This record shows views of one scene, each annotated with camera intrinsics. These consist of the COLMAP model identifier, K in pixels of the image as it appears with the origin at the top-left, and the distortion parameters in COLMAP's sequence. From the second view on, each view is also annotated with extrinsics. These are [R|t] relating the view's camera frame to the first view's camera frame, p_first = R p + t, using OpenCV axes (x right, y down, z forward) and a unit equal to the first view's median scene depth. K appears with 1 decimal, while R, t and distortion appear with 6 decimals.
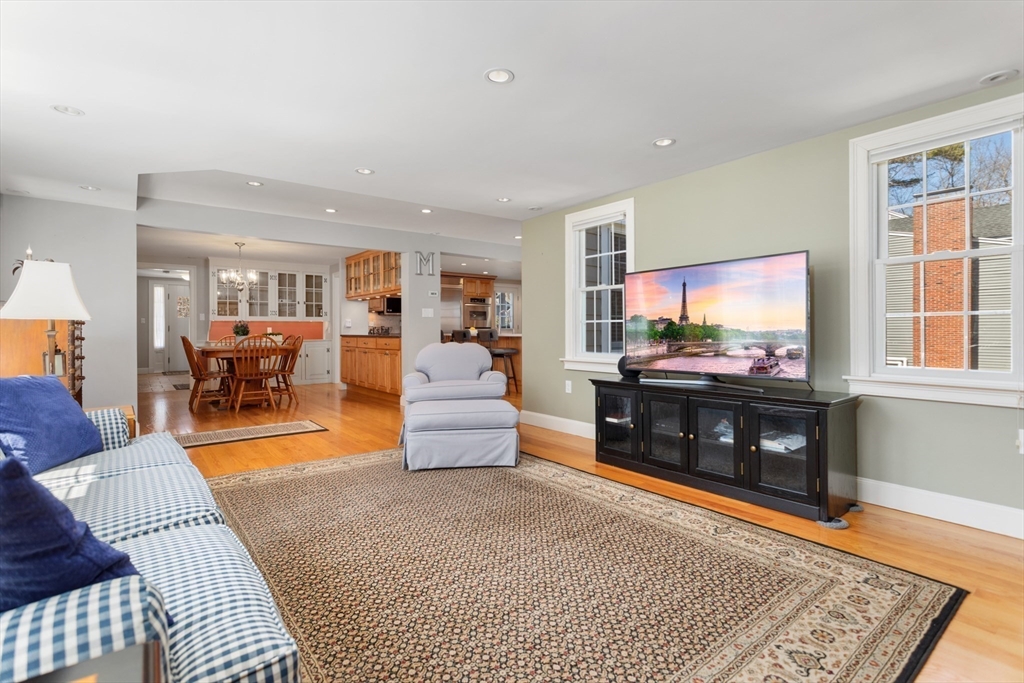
lens RADIAL K [[492.1, 0, 516.0], [0, 492.1, 323.8], [0, 0, 1]] dist [-0.000423, 0.000321]
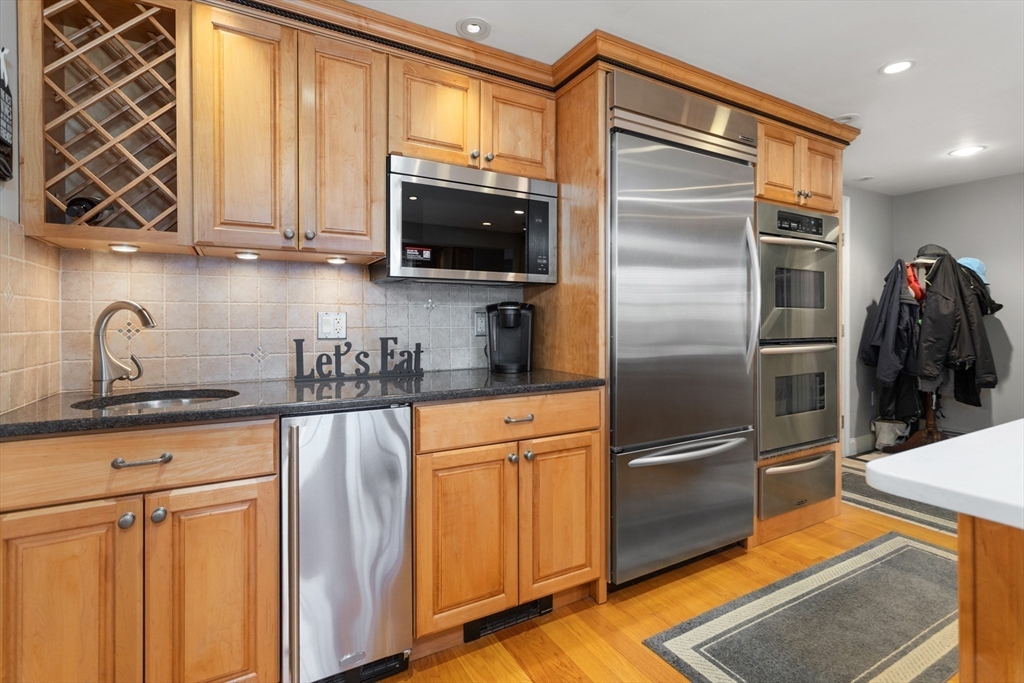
lens RADIAL K [[485.6, 0, 512.7], [0, 485.6, 318.4], [0, 0, 1]] dist [-0.000094, 0.000174]
pose [[0.986987, 0.005012, -0.160721, -0.288329], [-0.003185, 0.999927, 0.011619, -0.008563], [0.160768, -0.010956, 0.986931, 1.225690]]
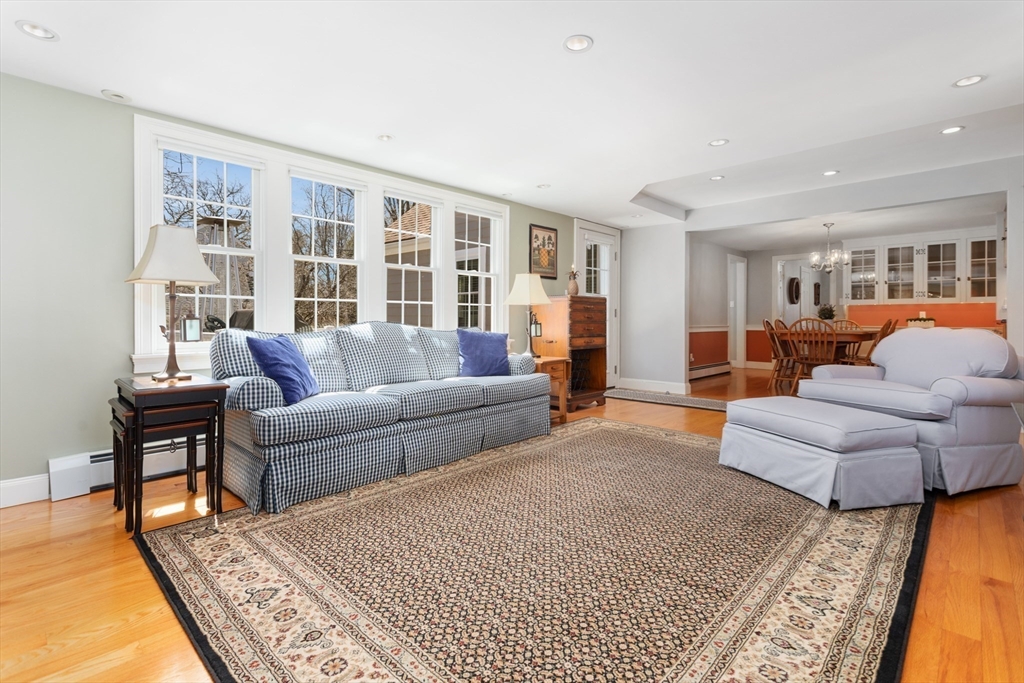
lens RADIAL K [[478.6, 0, 514.7], [0, 478.6, 335.4], [0, 0, 1]] dist [-0.001145, -0.000295]
pose [[0.136993, 0.037597, -0.989858, 0.300937], [0.013988, 0.999106, 0.039884, 0.008780], [0.990473, -0.019310, 0.136345, 0.249484]]
